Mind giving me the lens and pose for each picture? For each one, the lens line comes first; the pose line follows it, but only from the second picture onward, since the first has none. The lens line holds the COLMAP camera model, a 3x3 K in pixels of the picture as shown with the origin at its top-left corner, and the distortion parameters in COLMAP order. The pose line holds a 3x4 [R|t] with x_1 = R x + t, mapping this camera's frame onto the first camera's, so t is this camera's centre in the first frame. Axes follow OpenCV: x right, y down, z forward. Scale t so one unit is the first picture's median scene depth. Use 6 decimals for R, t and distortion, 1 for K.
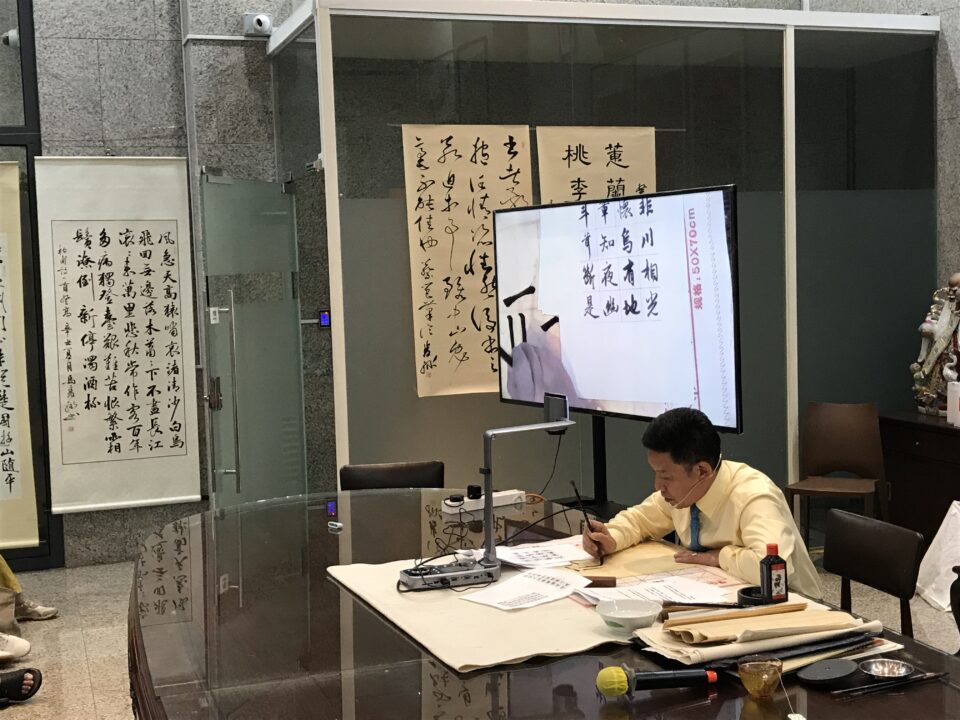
lens RADIAL K [[1272.6, 0, 484.8], [0, 1272.6, 347.0], [0, 0, 1]] dist [0.045375, 0.000000]
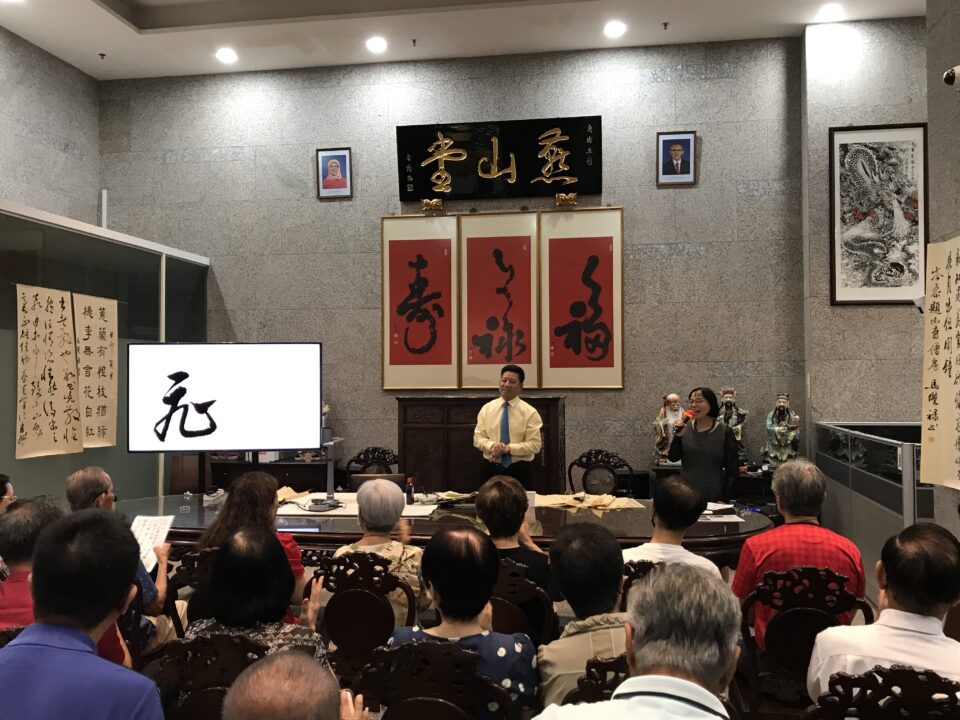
lens RADIAL K [[943.3, 0, 474.2], [0, 943.3, 355.1], [0, 0, 1]] dist [0.113479, 0.000000]
pose [[0.504745, 0.061611, 0.861067, -0.778950], [0.032129, 0.995418, -0.090058, 0.037428], [-0.862671, 0.073122, 0.500453, -0.071381]]
